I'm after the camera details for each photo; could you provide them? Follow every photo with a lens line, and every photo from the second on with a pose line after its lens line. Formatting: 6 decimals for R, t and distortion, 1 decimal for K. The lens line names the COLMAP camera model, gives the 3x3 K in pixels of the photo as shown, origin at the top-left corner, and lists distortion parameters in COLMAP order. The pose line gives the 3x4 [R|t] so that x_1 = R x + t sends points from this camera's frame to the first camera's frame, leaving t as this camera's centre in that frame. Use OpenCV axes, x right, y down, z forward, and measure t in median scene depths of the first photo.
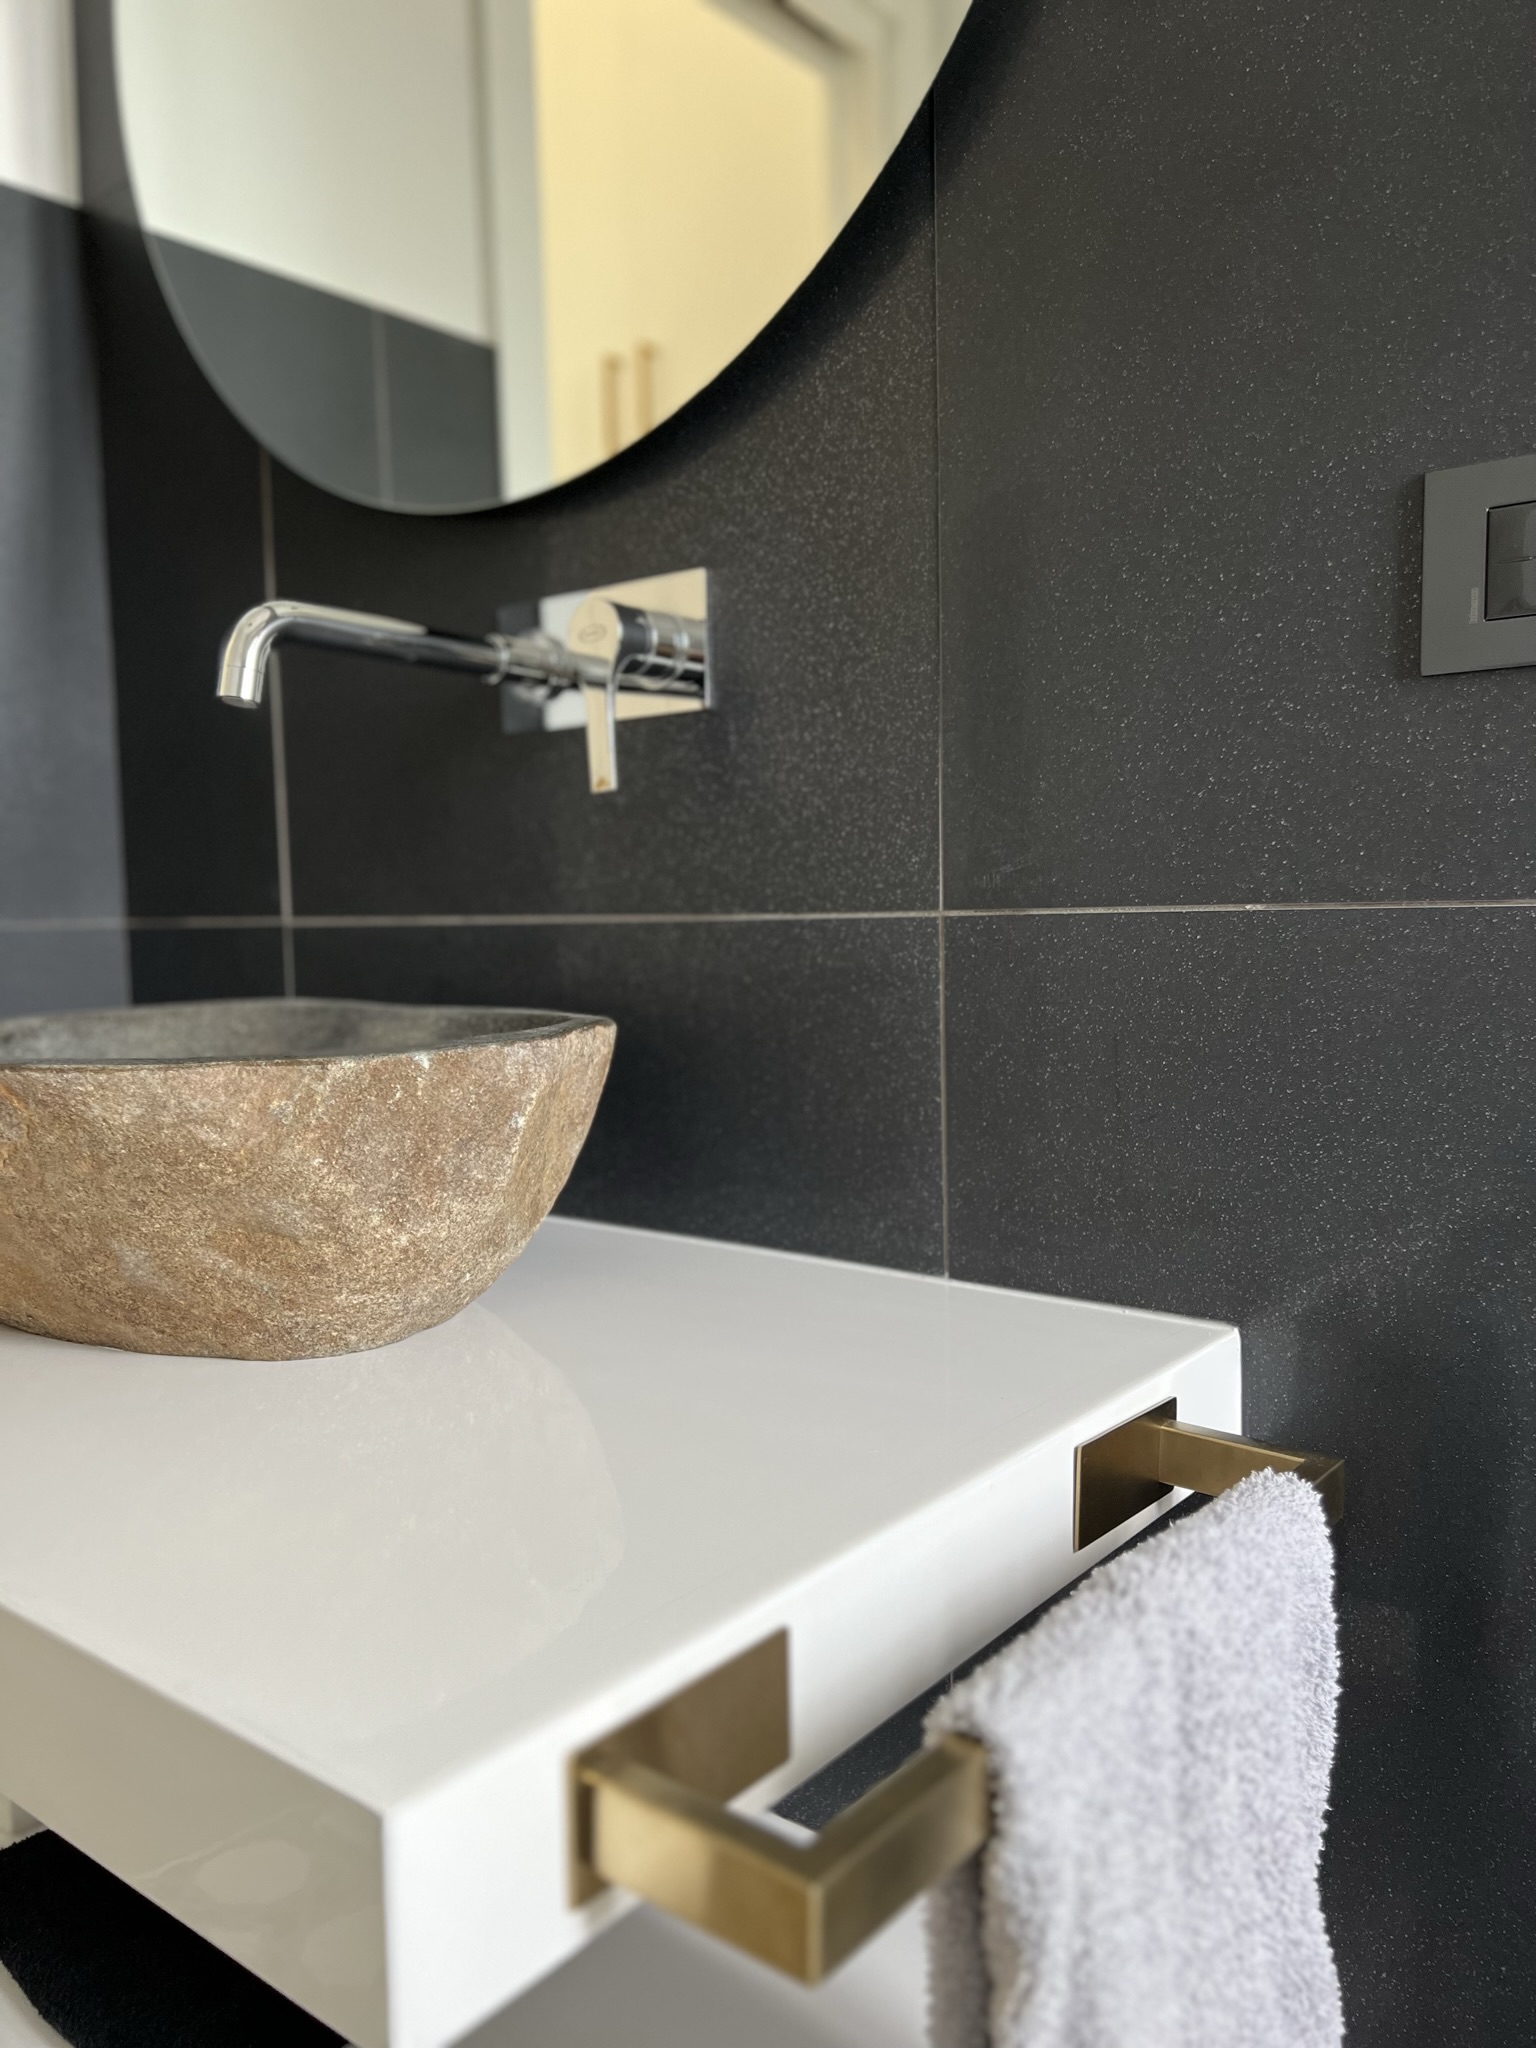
lens RADIAL K [[1535.8, 0, 768.0], [0, 1535.8, 1024.0], [0, 0, 1]] dist [0.085814, -0.107817]
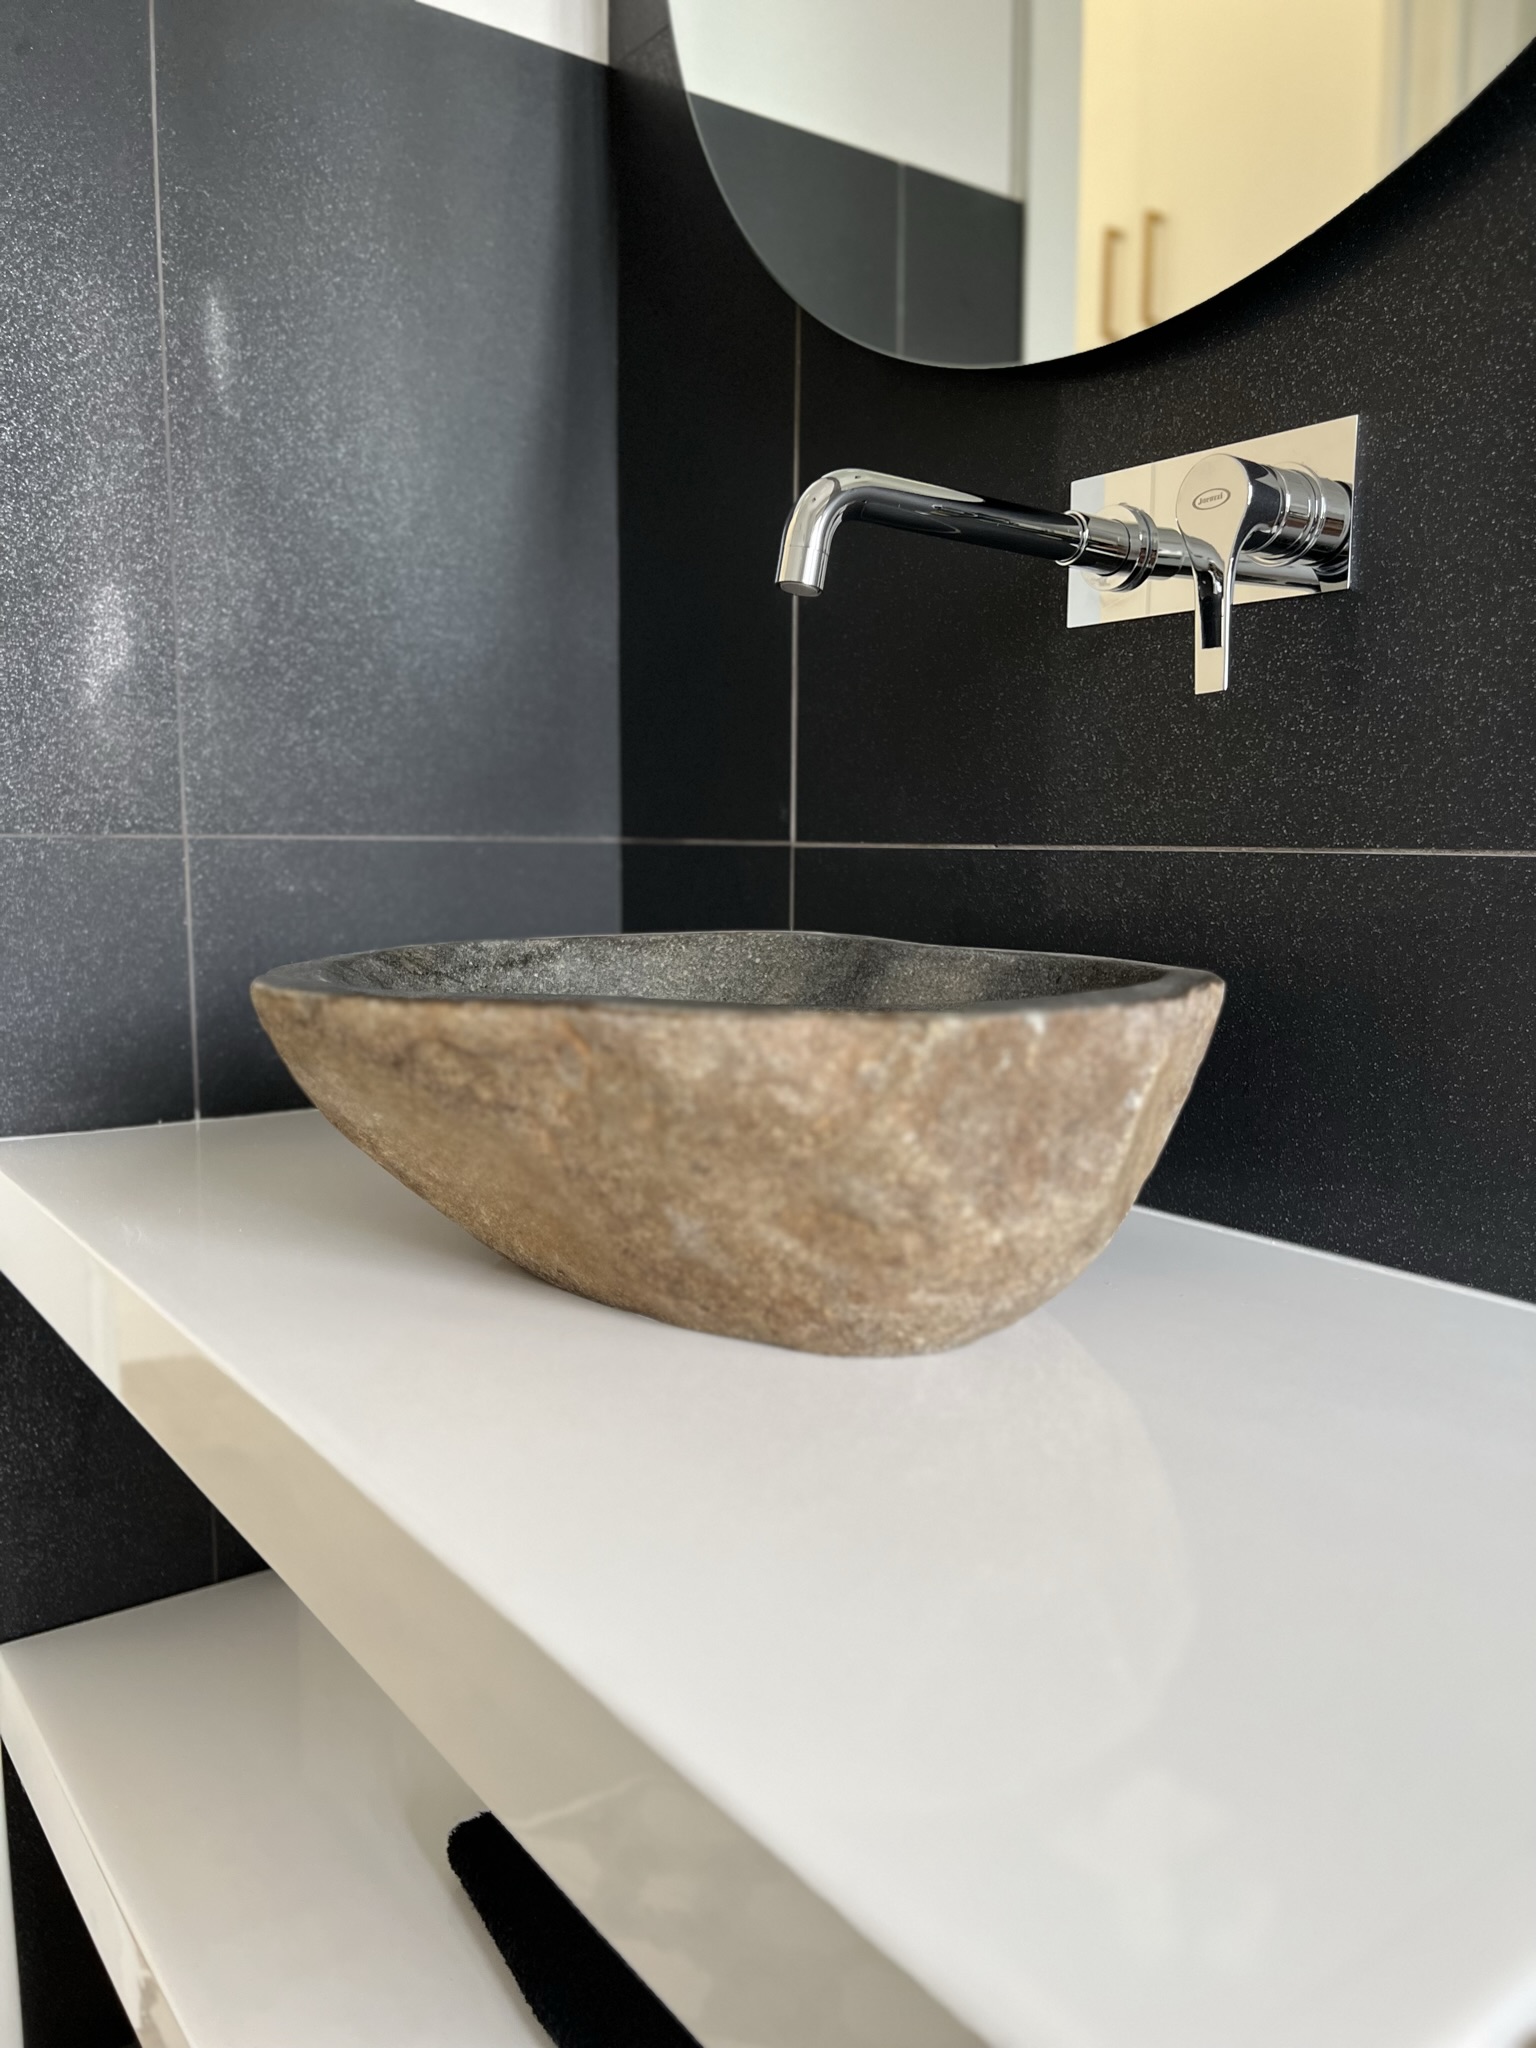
lens RADIAL K [[1620.4, 0, 734.2], [0, 1620.4, 1008.5], [0, 0, 1]] dist [0.005325, 0.007599]
pose [[0.962439, 0.051888, -0.266493, -0.138334], [-0.042237, 0.998232, 0.041825, -0.012078], [0.268192, -0.028999, 0.962929, 0.122100]]
